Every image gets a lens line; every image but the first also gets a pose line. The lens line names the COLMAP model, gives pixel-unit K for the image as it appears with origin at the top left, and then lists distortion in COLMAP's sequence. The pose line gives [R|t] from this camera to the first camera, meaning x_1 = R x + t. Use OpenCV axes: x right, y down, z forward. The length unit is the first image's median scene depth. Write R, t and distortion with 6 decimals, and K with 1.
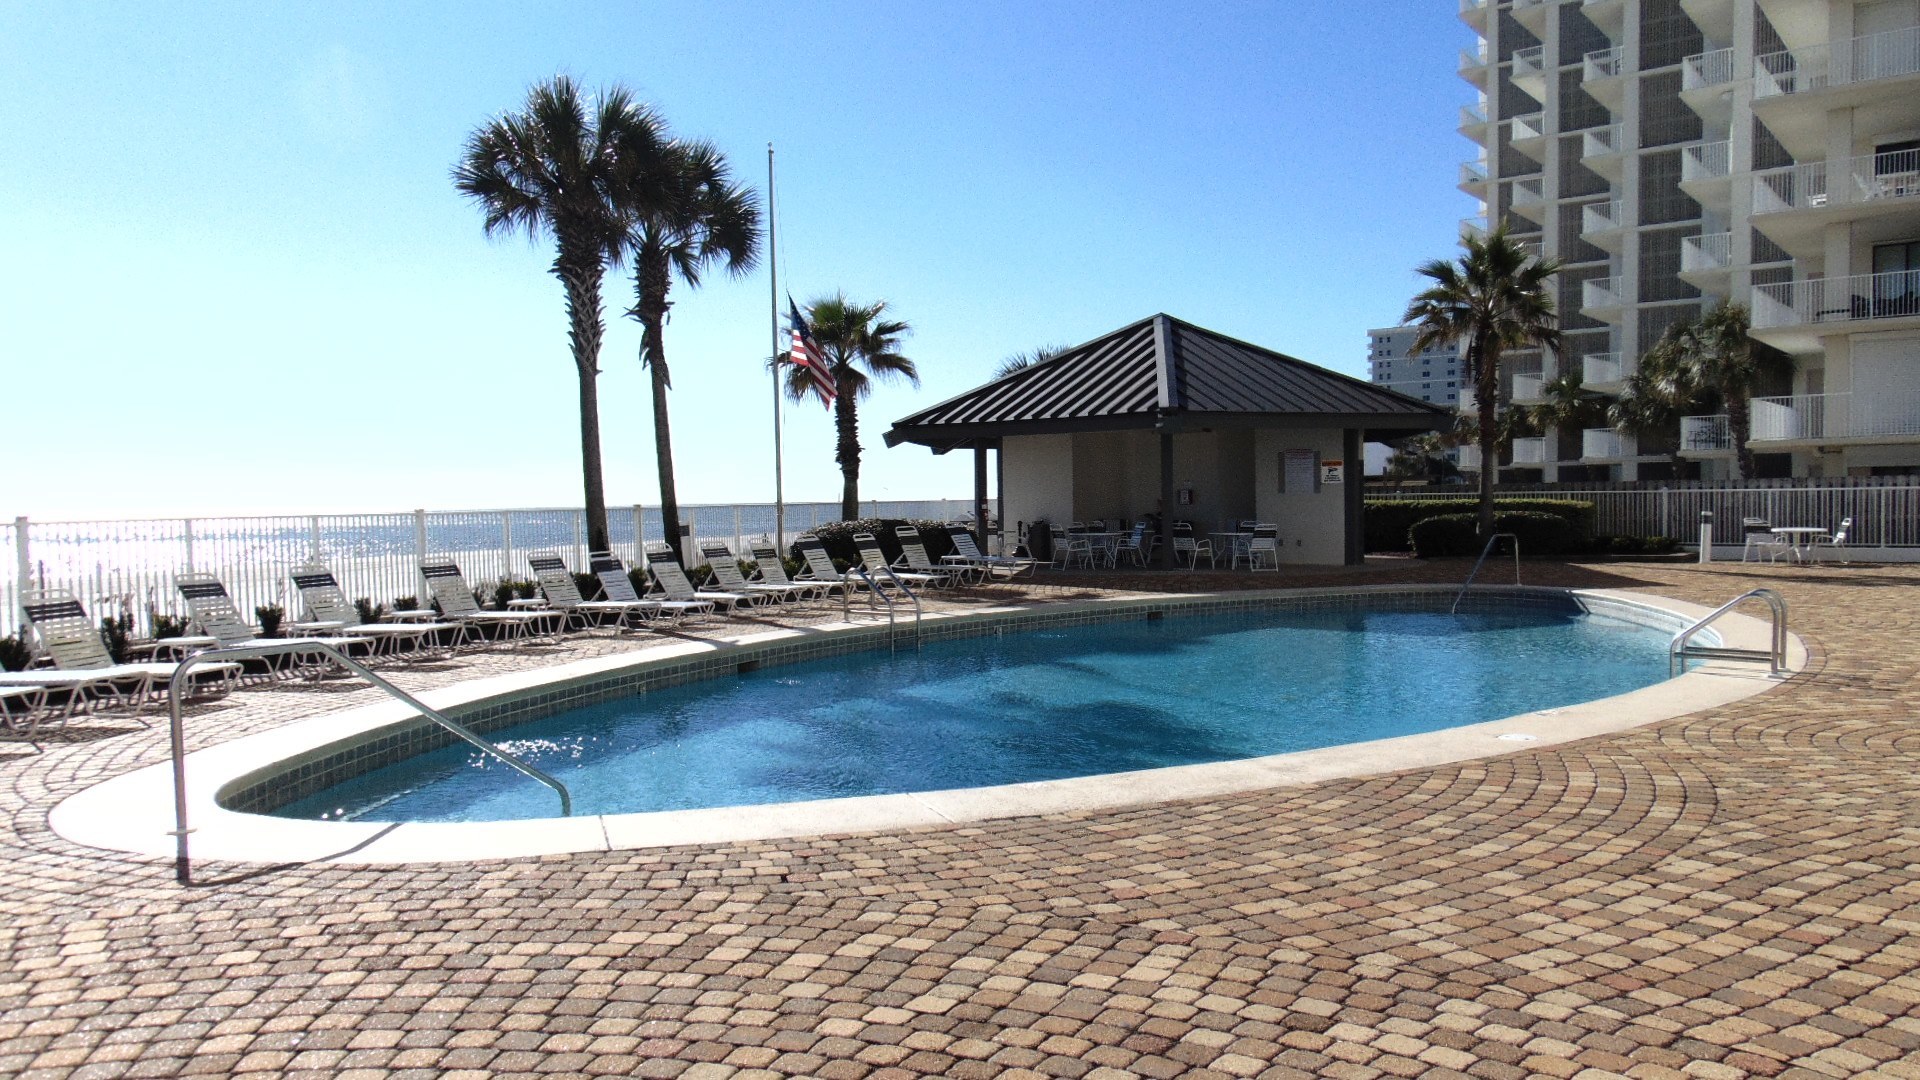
lens RADIAL K [[1497.2, 0, 960.0], [0, 1497.2, 540.0], [0, 0, 1]] dist [0.047778, 0.009087]
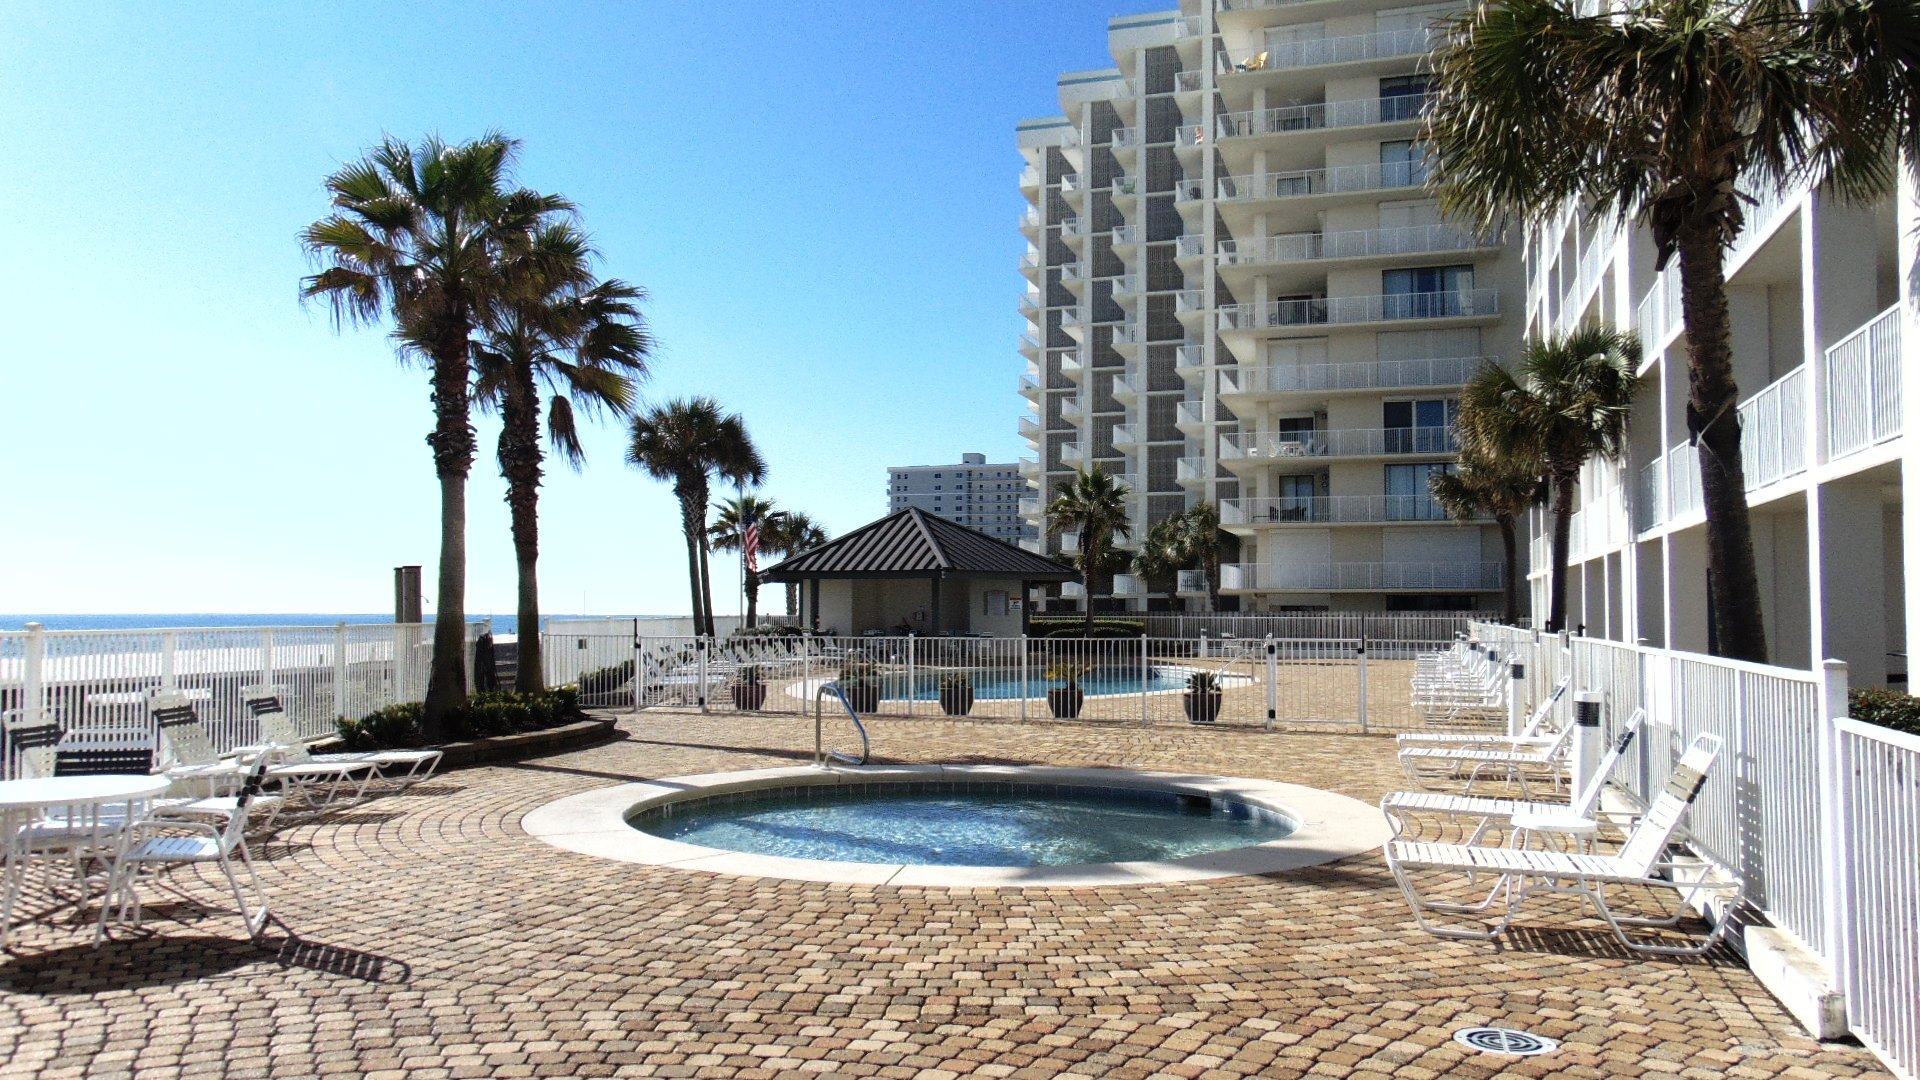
lens RADIAL K [[1497.2, 0, 960.0], [0, 1497.2, 540.0], [0, 0, 1]] dist [0.047778, 0.009087]
pose [[0.947721, 0.031506, 0.317540, -0.246030], [-0.005763, 0.996642, -0.081684, 0.016294], [-0.319047, 0.075583, 0.944720, -0.421757]]
